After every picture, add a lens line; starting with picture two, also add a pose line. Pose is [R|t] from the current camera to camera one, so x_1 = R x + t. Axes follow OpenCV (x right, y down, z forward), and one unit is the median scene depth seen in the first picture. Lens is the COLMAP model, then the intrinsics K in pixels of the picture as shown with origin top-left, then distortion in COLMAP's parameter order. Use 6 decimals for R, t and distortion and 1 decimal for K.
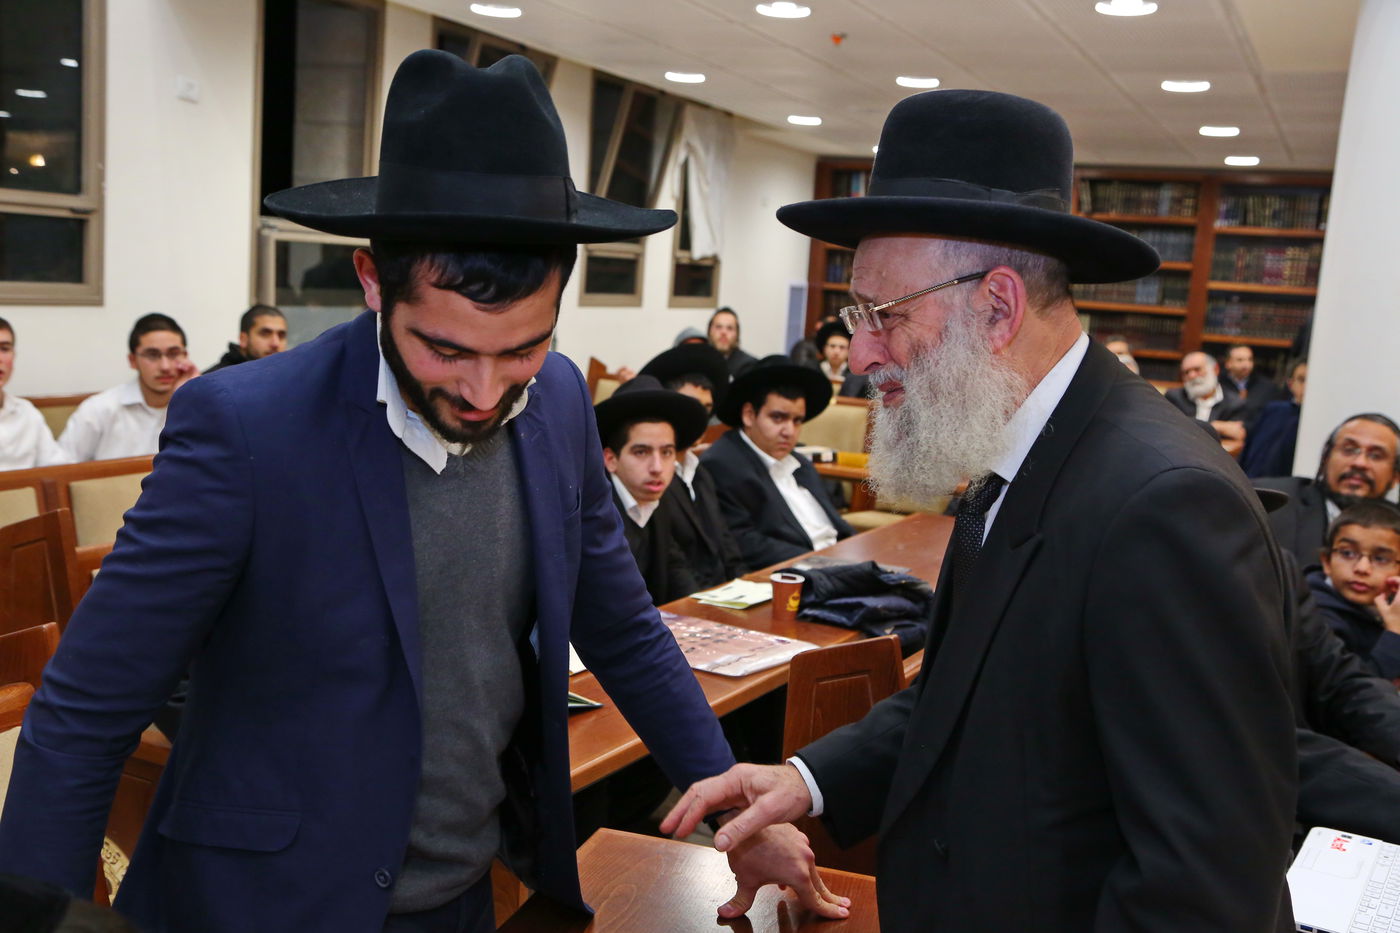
lens RADIAL K [[1644.5, 0, 701.3], [0, 1644.5, 466.9], [0, 0, 1]] dist [0.006135, 0.000000]
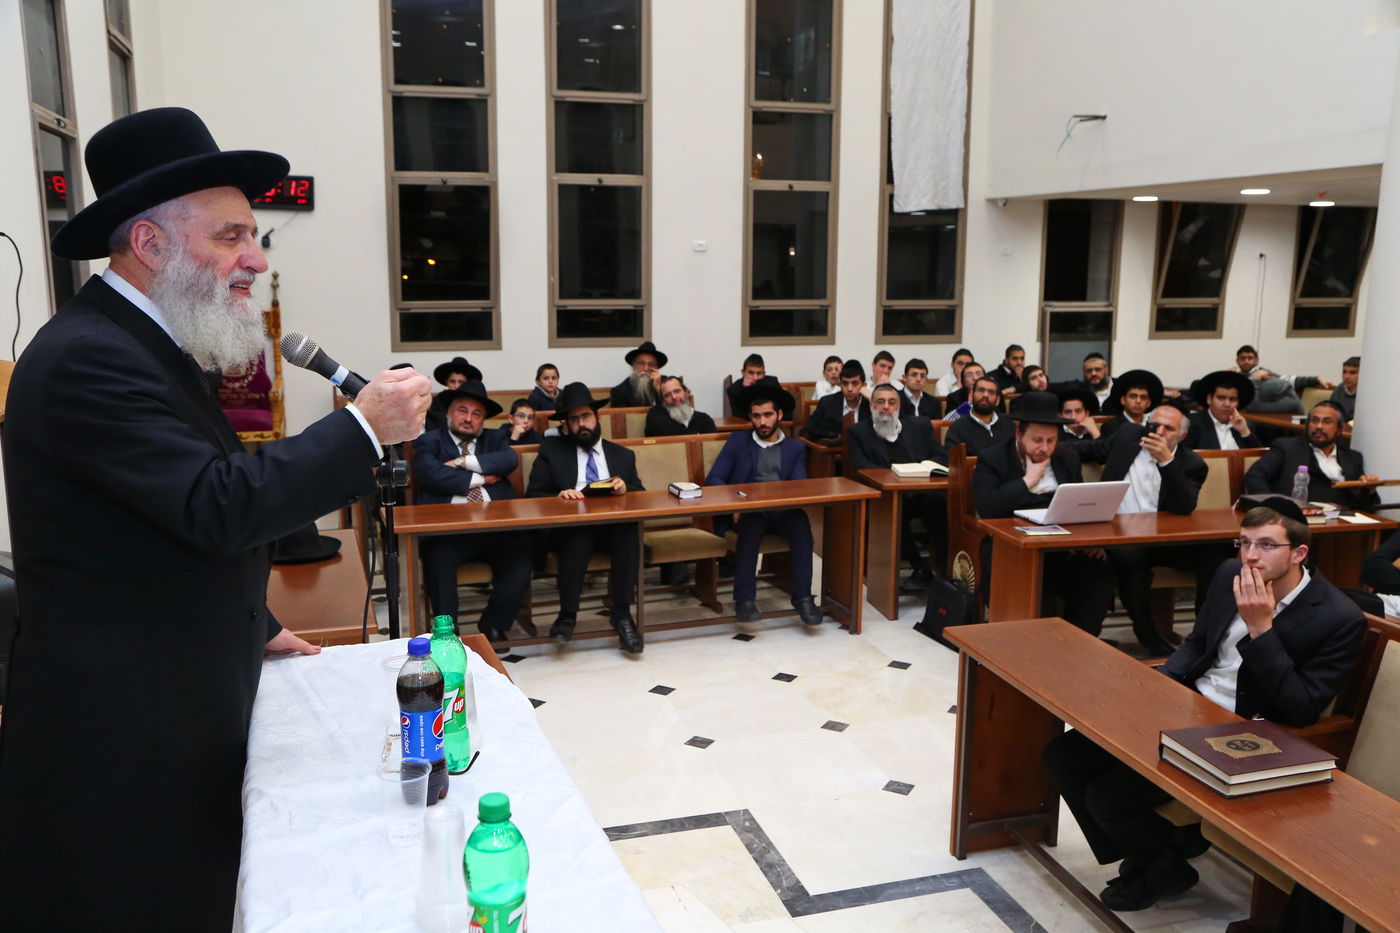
lens RADIAL K [[1152.2, 0, 700.0], [0, 1152.2, 465.6], [0, 0, 1]] dist [0.002563, 0.000751]
pose [[0.619679, 0.084300, -0.780315, 0.773785], [-0.055538, 0.996433, 0.063543, -0.001715], [0.782888, 0.003961, 0.622150, -0.397845]]
